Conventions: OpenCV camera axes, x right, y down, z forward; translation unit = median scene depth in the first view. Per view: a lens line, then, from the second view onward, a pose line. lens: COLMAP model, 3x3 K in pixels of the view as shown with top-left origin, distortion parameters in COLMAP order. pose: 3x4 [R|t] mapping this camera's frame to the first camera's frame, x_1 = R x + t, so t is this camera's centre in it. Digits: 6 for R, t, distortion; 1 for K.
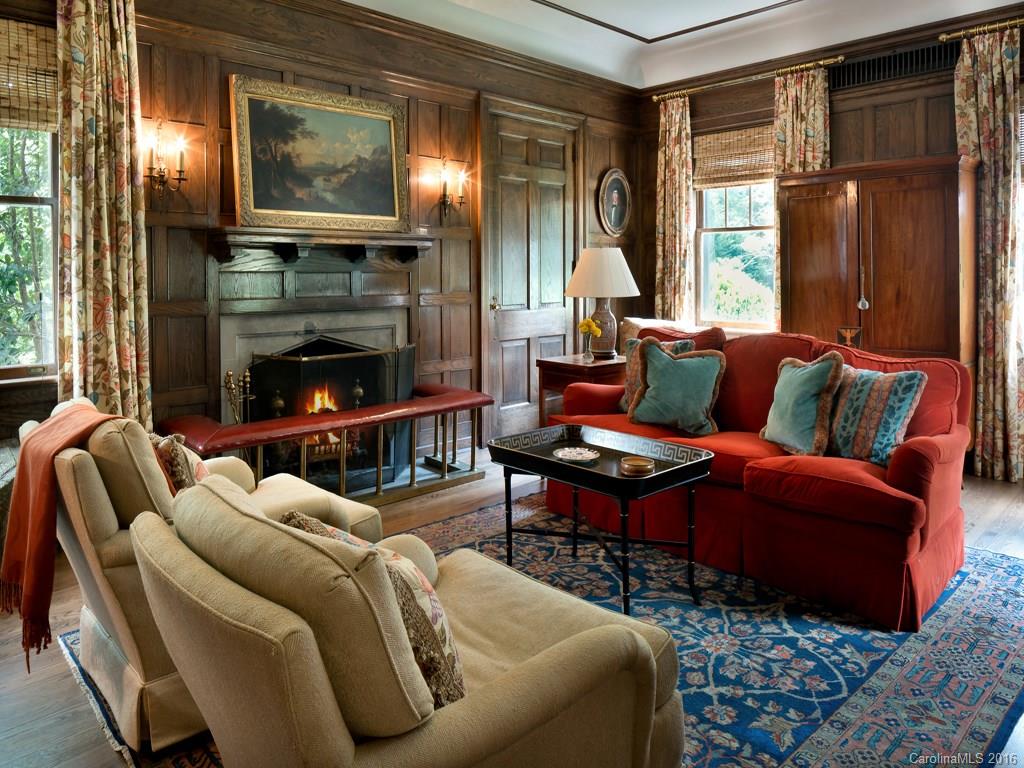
lens RADIAL K [[706.1, 0, 511.0], [0, 706.1, 384.3], [0, 0, 1]] dist [0.001453, -0.003881]
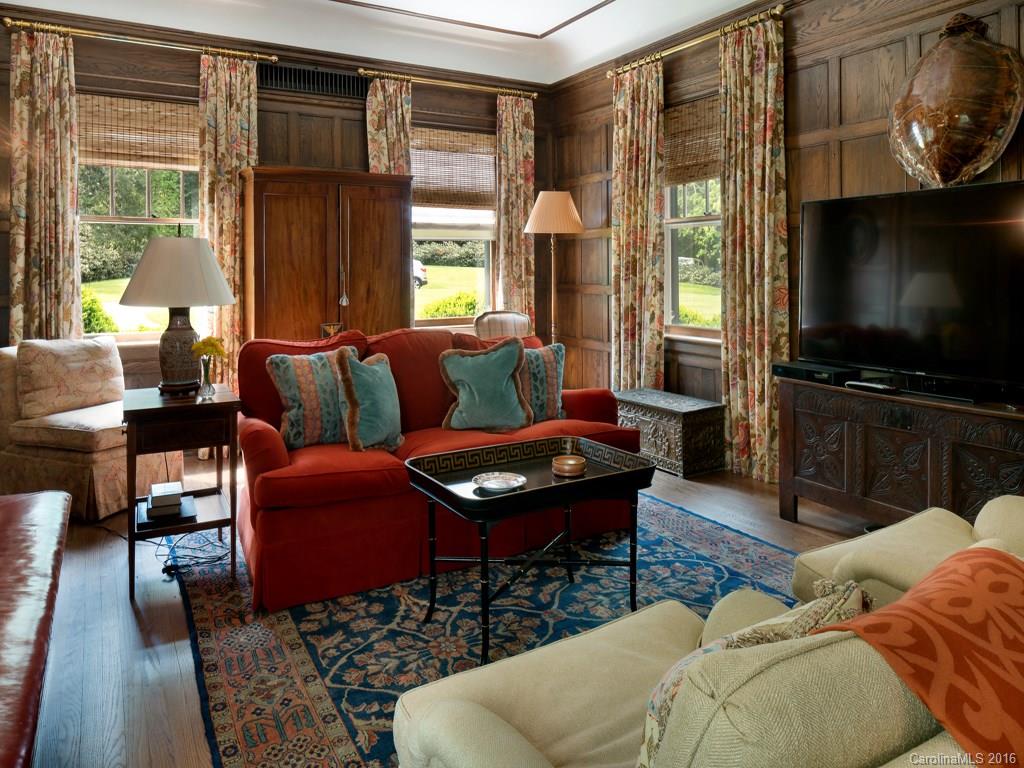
lens RADIAL K [[706.1, 0, 512.5], [0, 706.1, 348.3], [0, 0, 1]] dist [0.001453, -0.003881]
pose [[0.222650, -0.108860, 0.968802, -0.447920], [0.158931, 0.984505, 0.074099, -0.075794], [-0.961856, 0.137475, 0.236501, 0.475588]]
